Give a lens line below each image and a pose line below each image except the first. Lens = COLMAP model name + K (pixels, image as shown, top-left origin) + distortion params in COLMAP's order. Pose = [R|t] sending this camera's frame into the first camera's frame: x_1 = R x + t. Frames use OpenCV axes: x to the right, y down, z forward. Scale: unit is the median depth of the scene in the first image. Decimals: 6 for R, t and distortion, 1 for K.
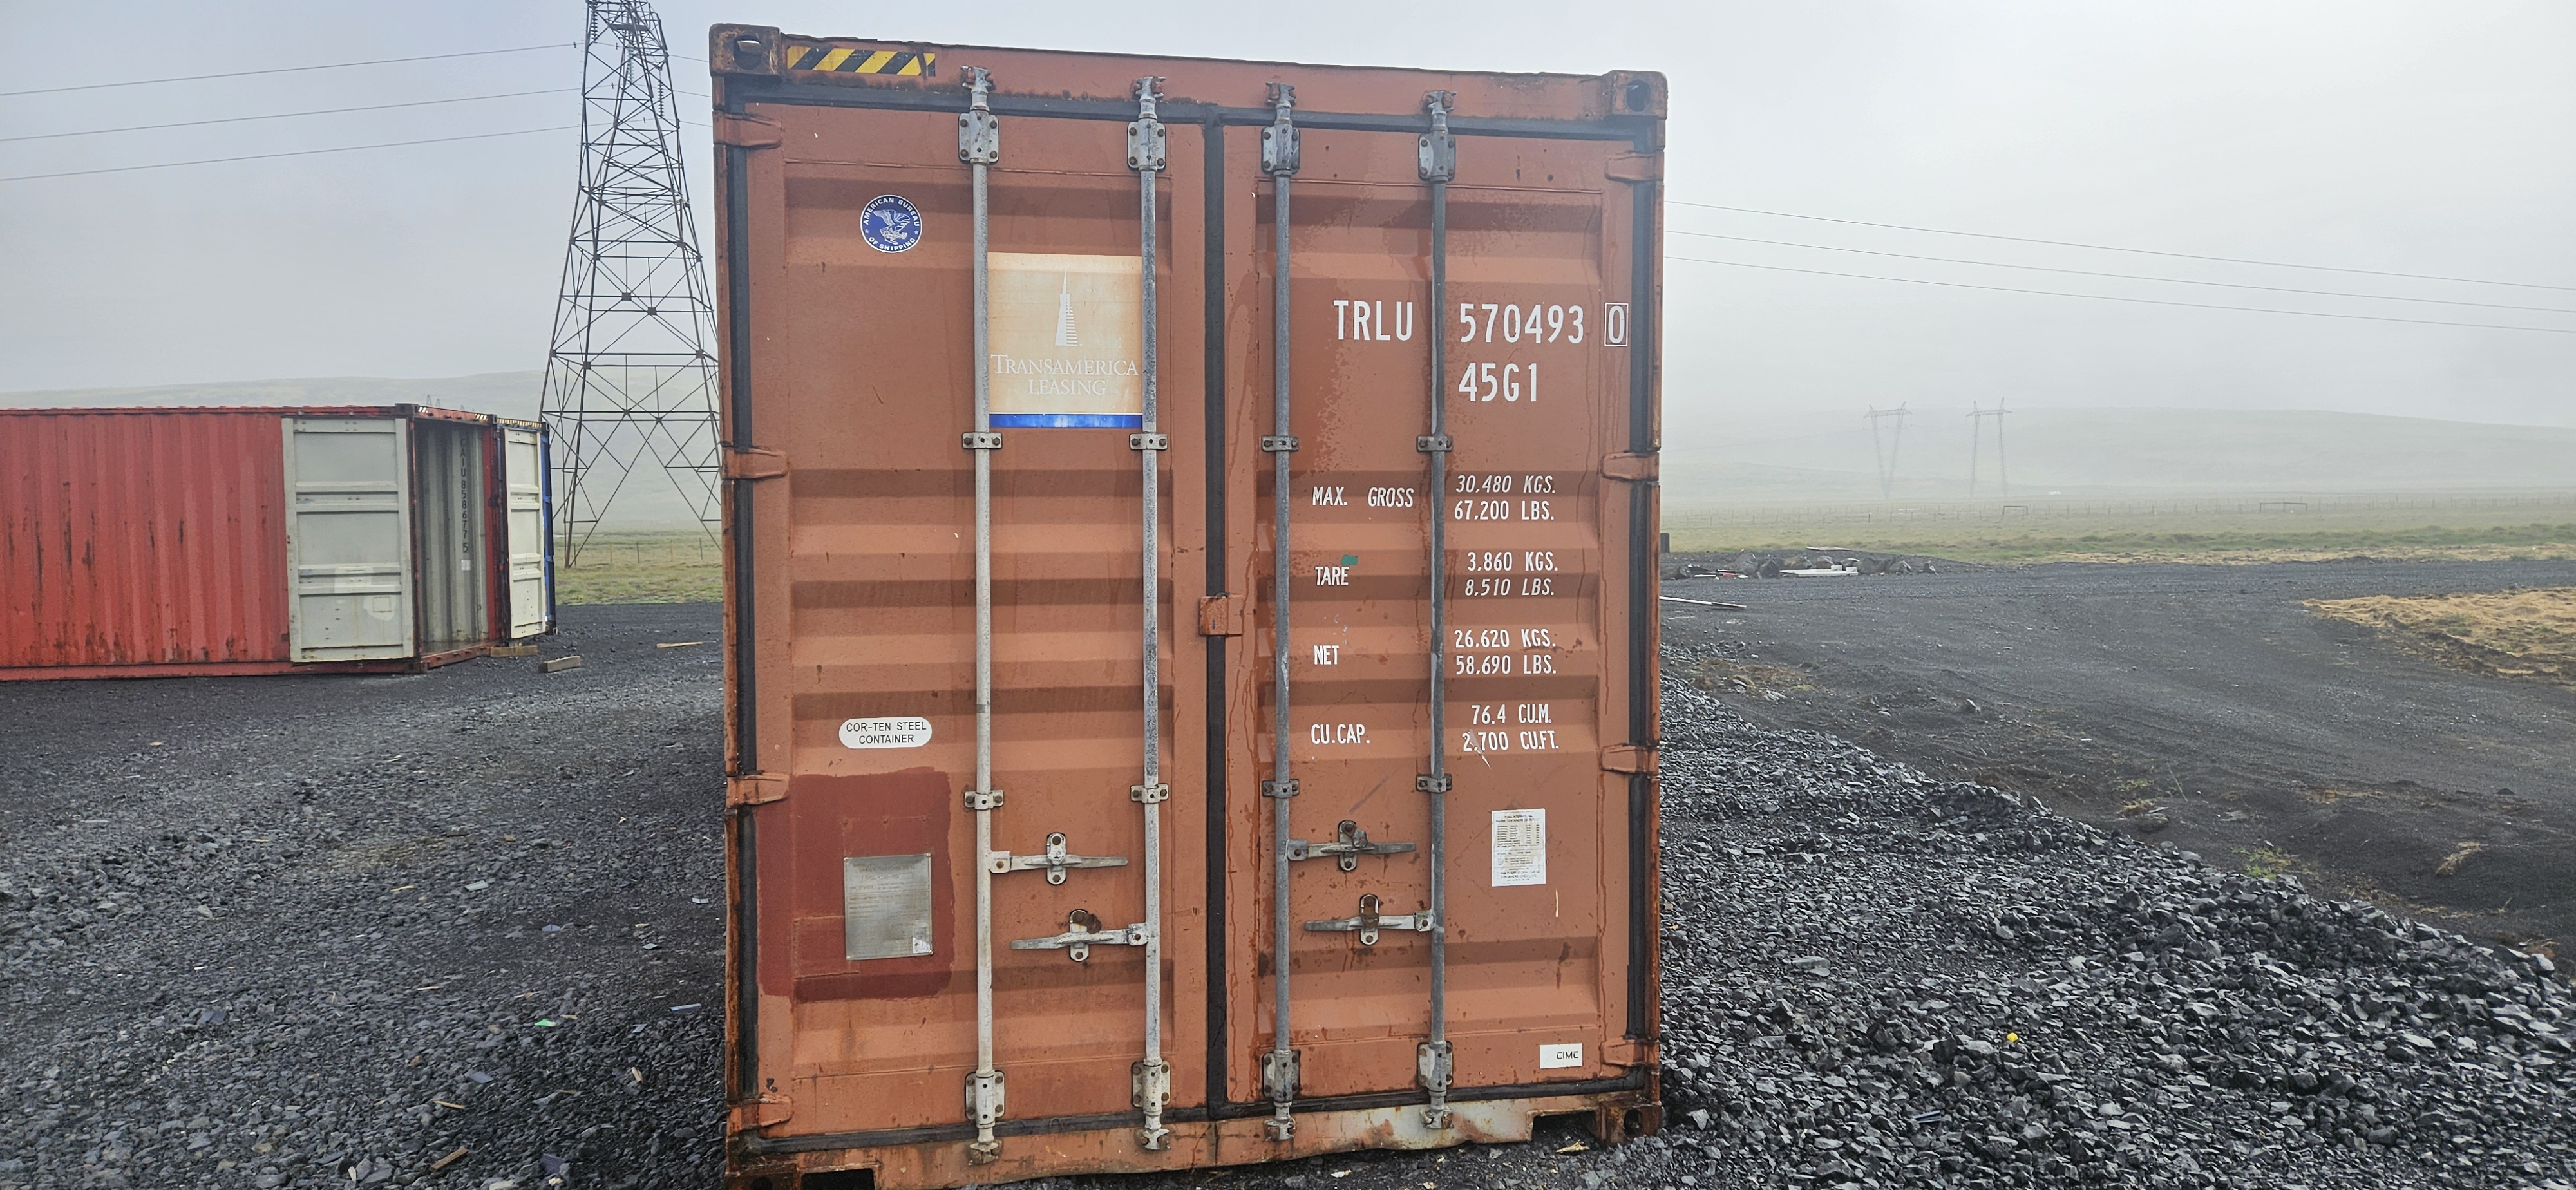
lens RADIAL K [[1717.3, 0, 1288.0], [0, 1717.3, 595.0], [0, 0, 1]] dist [0.098594, -0.002351]
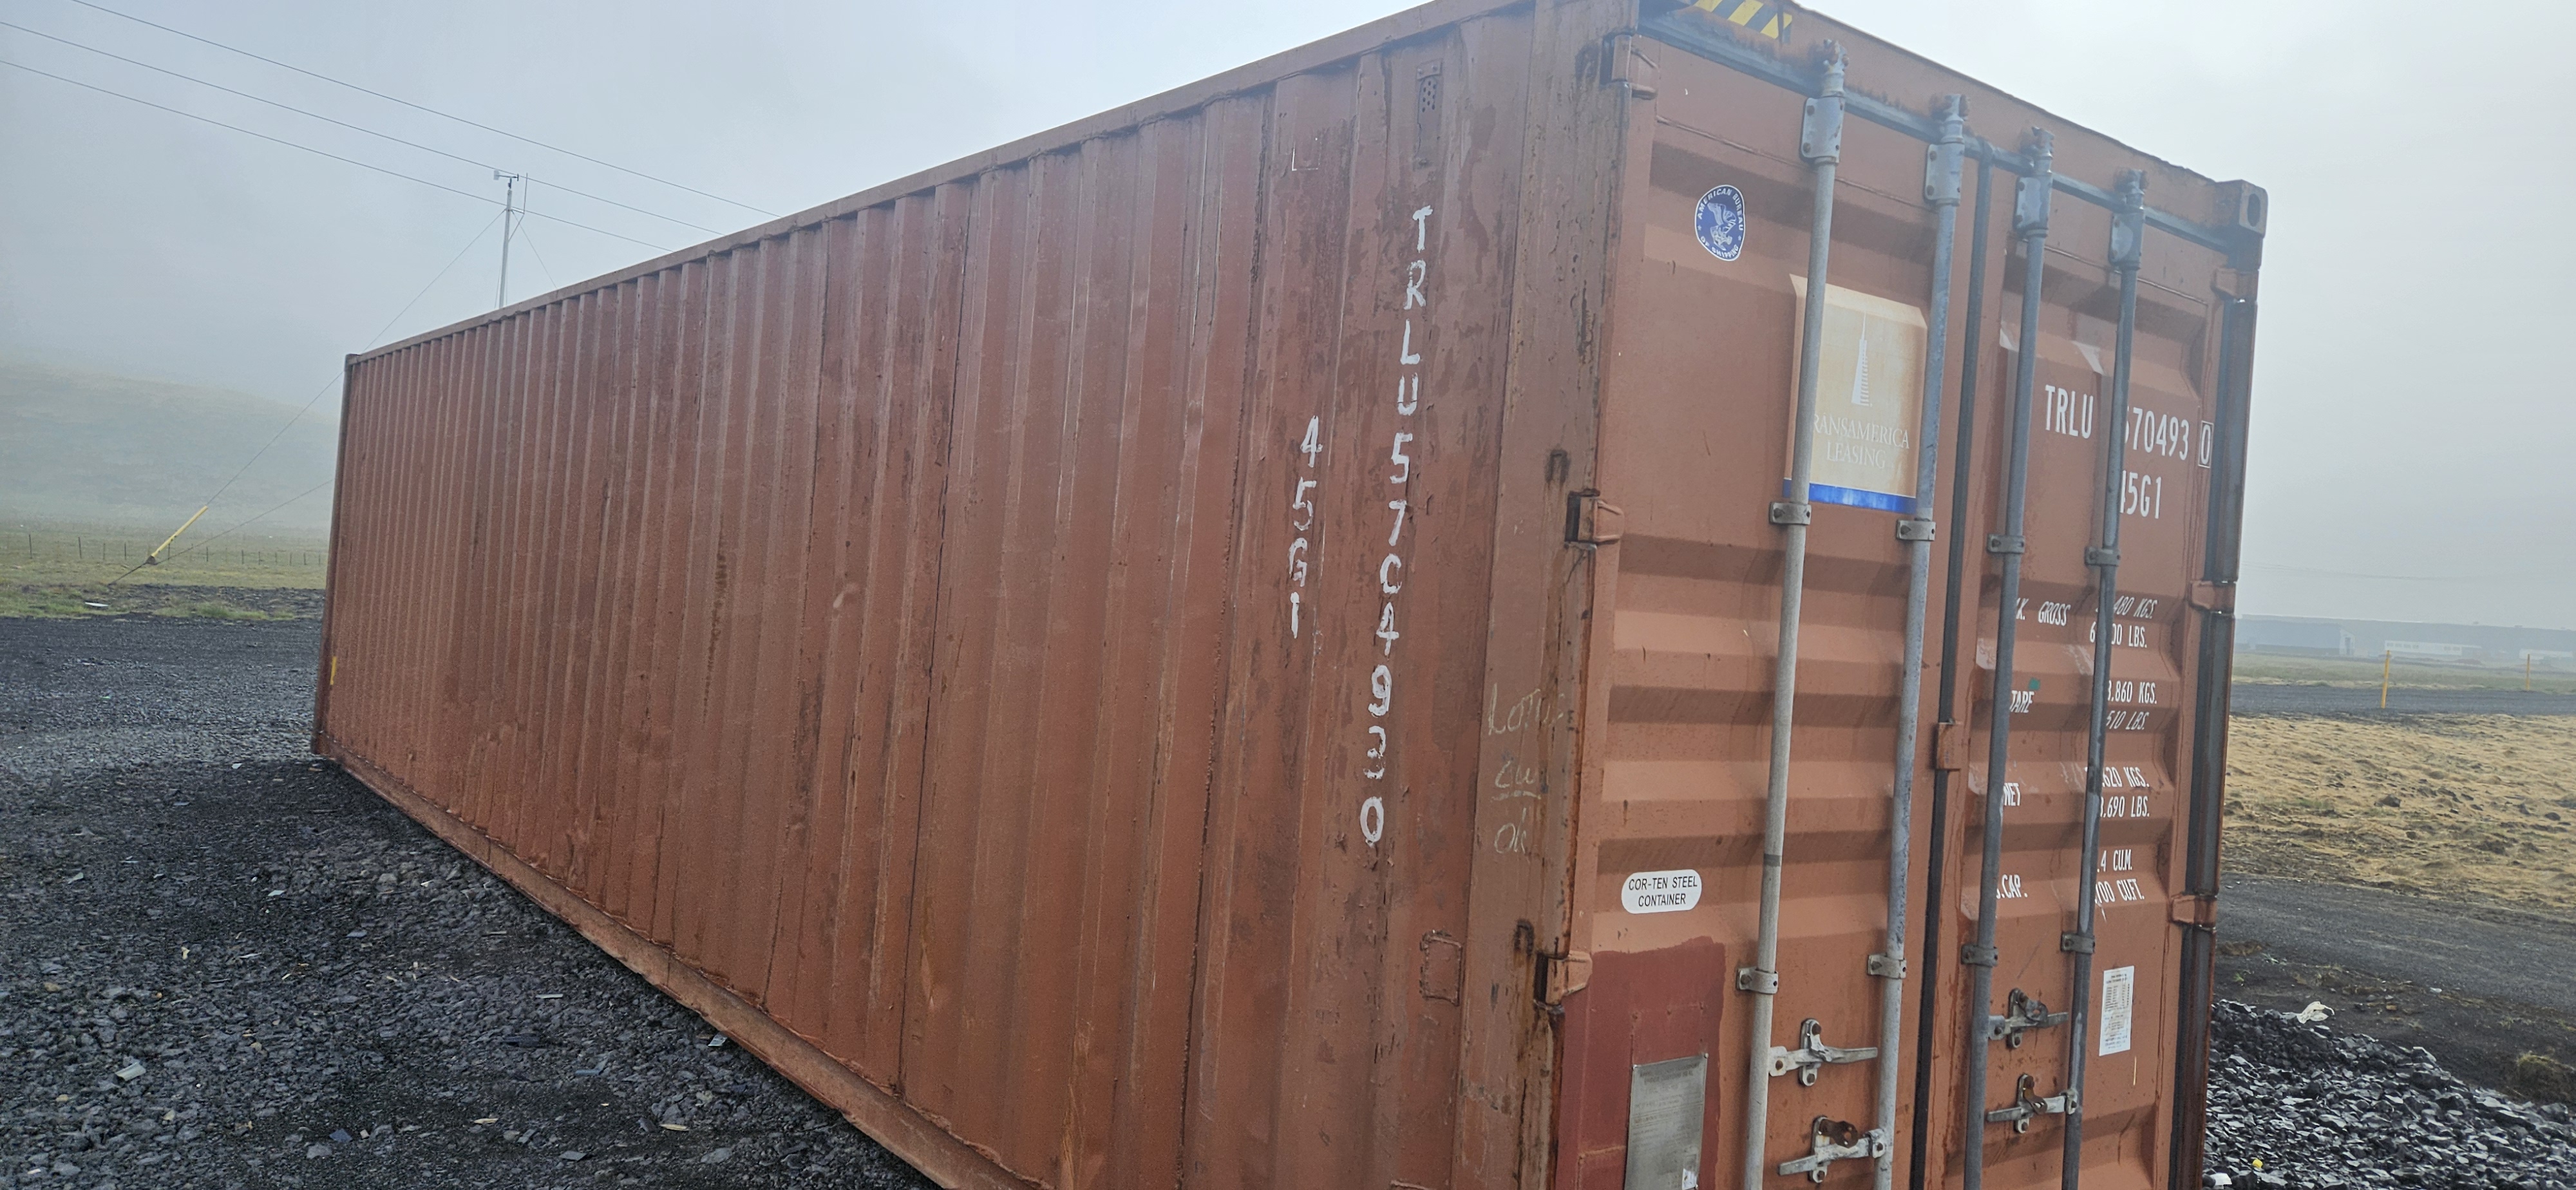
lens RADIAL K [[1717.3, 0, 1288.0], [0, 1717.3, 595.0], [0, 0, 1]] dist [0.098594, -0.002351]
pose [[0.883014, 0.066189, 0.464656, -0.731062], [-0.049498, 0.997618, -0.048046, -0.004273], [-0.466729, 0.019425, 0.884187, 0.410458]]
